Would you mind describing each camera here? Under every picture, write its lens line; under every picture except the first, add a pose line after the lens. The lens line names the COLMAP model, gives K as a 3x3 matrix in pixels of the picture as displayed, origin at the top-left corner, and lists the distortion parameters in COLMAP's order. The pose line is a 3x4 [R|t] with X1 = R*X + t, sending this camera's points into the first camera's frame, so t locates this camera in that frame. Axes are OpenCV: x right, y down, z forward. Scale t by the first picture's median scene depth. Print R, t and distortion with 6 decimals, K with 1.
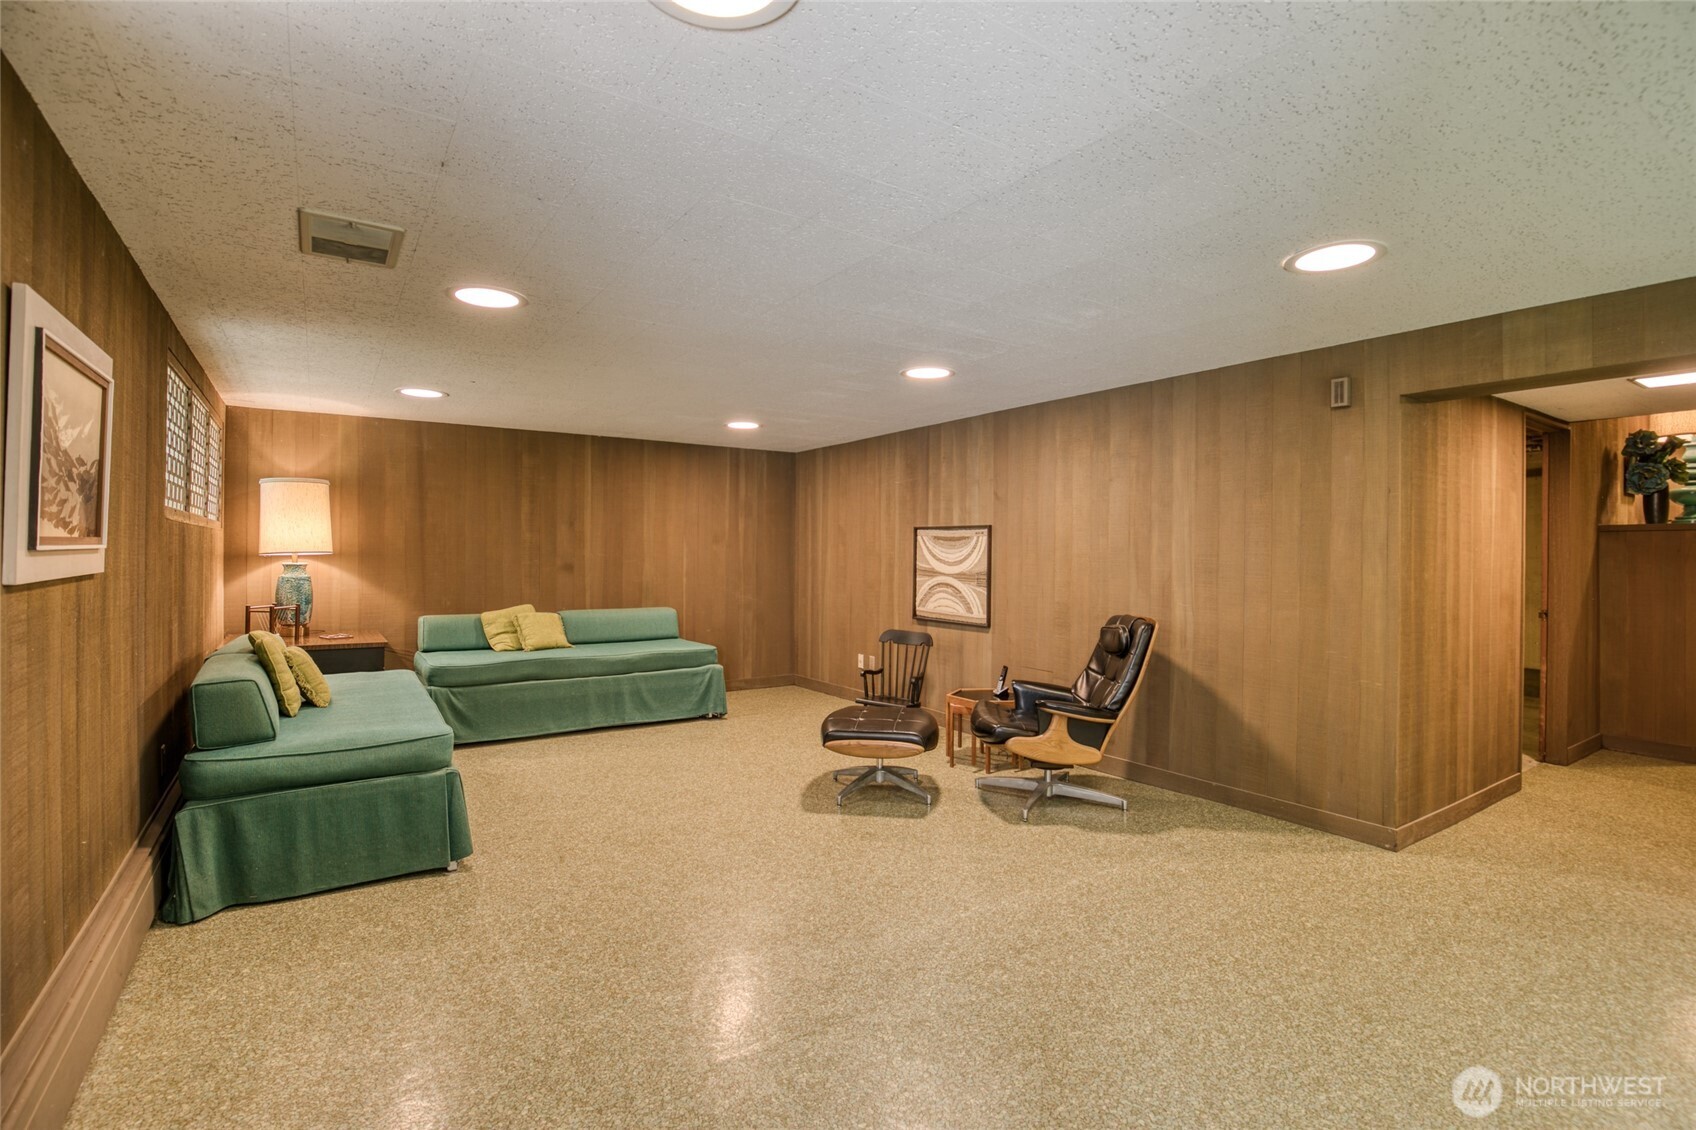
lens RADIAL K [[789.6, 0, 848.6], [0, 789.6, 552.2], [0, 0, 1]] dist [-0.027210, 0.001297]
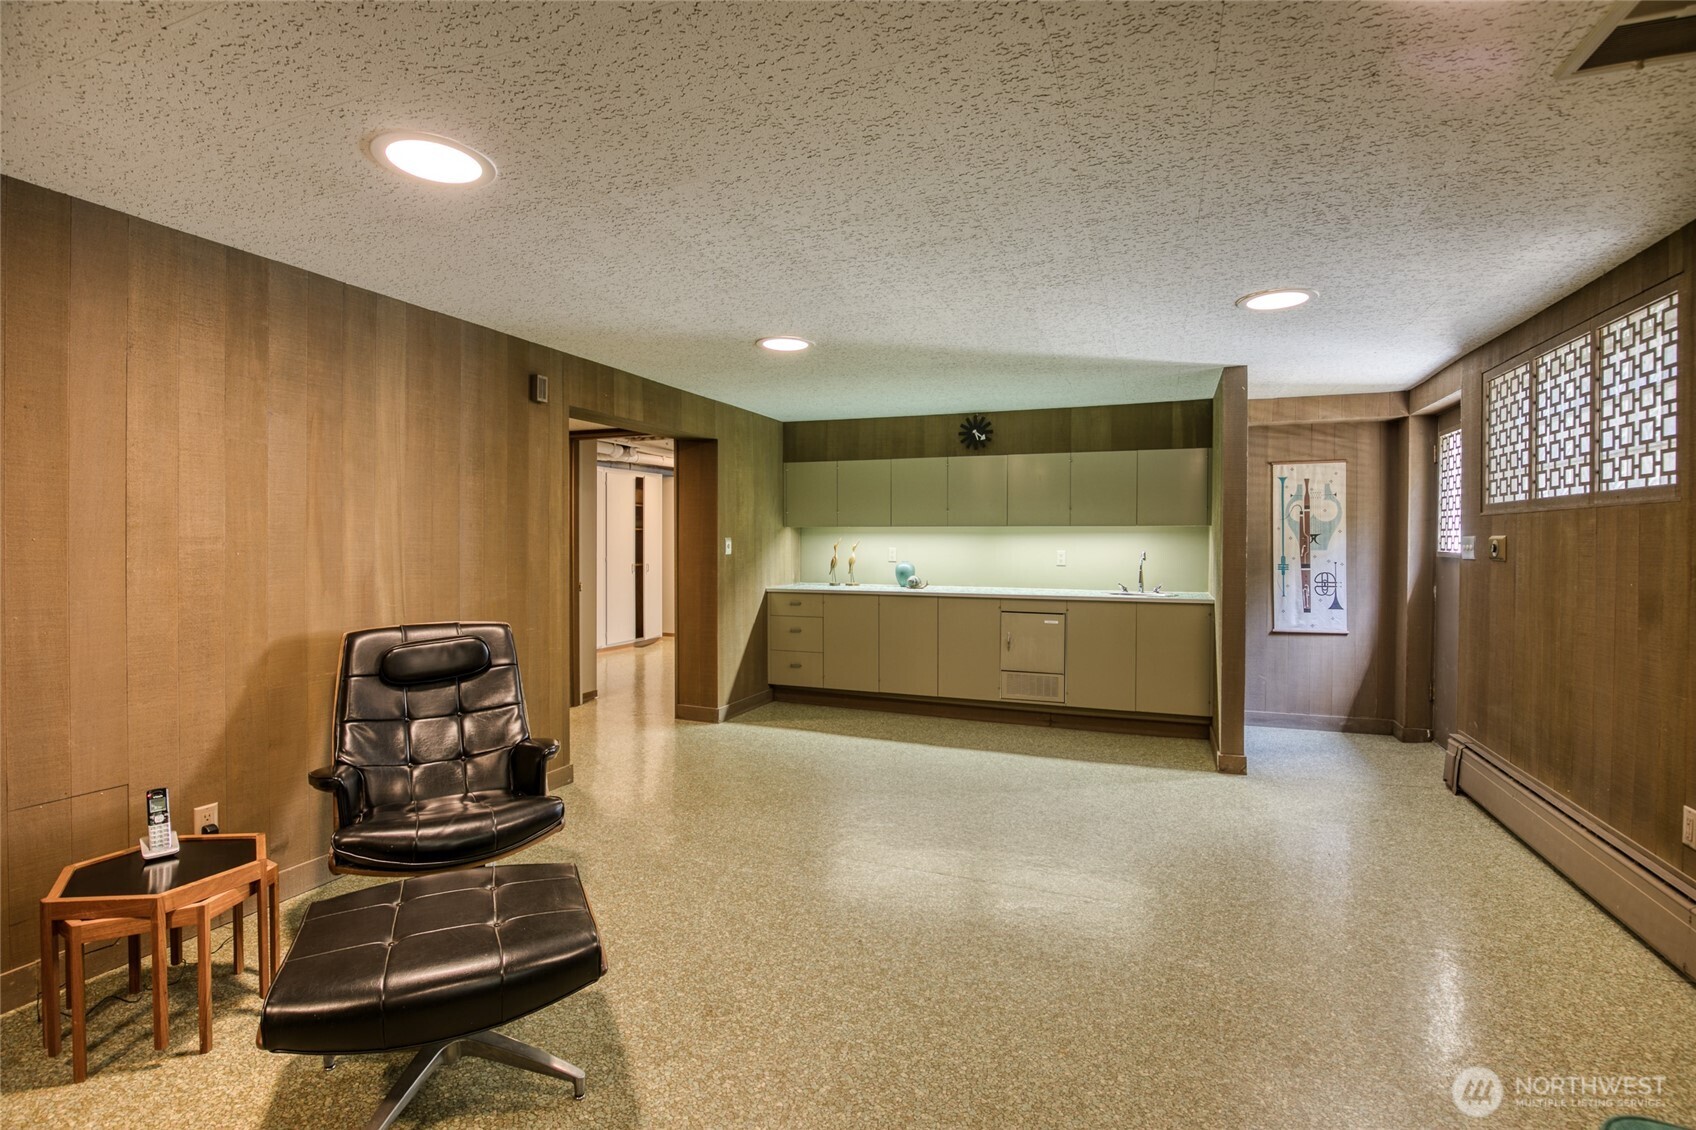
lens RADIAL K [[789.6, 0, 855.7], [0, 789.6, 549.7], [0, 0, 1]] dist [-0.027210, 0.001297]
pose [[-0.573222, -0.014028, 0.819280, -0.441218], [-0.004975, 0.999895, 0.013639, 0.001351], [-0.819385, 0.003742, -0.573231, 1.069447]]
